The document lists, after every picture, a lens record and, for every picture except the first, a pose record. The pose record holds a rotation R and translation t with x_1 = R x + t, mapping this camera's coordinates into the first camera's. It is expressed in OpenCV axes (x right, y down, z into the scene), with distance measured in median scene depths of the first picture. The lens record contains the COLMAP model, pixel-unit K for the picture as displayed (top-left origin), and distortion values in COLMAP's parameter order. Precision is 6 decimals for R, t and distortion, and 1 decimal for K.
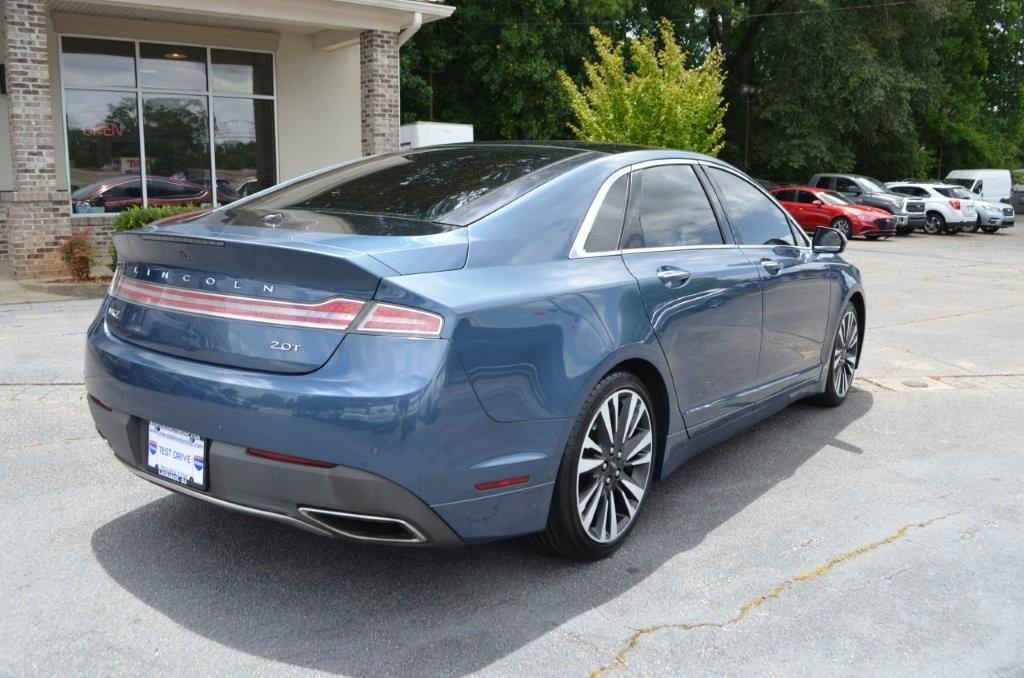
lens RADIAL K [[884.3, 0, 536.8], [0, 884.3, 368.5], [0, 0, 1]] dist [-0.084949, 0.015158]
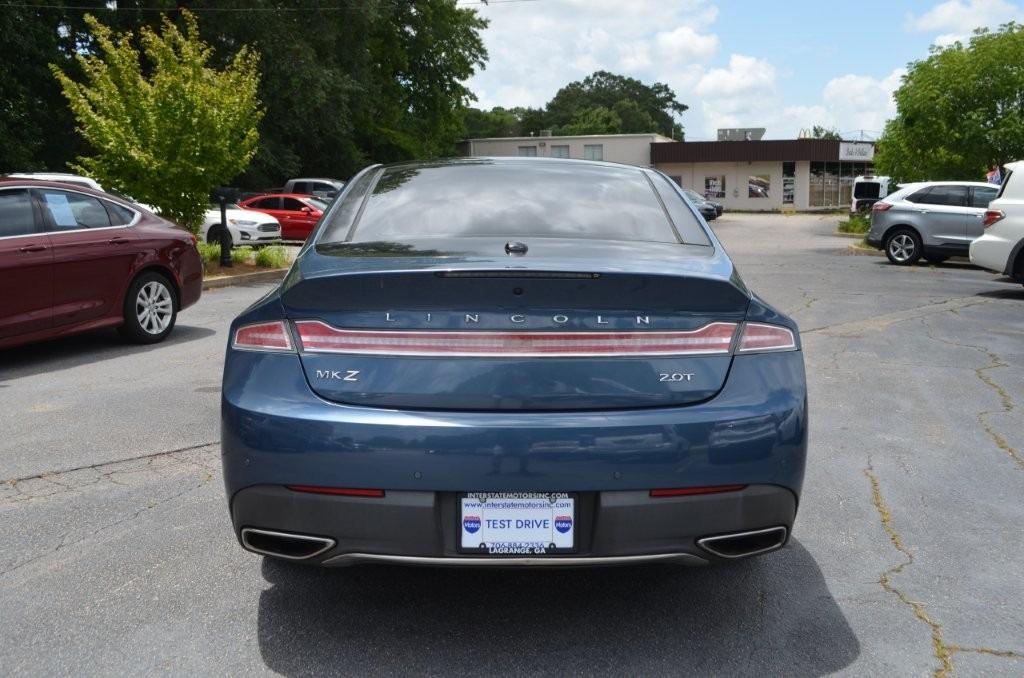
lens RADIAL K [[962.9, 0, 527.9], [0, 962.9, 366.0], [0, 0, 1]] dist [-0.085671, 0.026725]
pose [[0.809982, -0.120539, 0.573933, -0.249012], [0.134566, 0.990738, 0.018167, -0.019114], [-0.570807, 0.062517, 0.818701, 0.055593]]
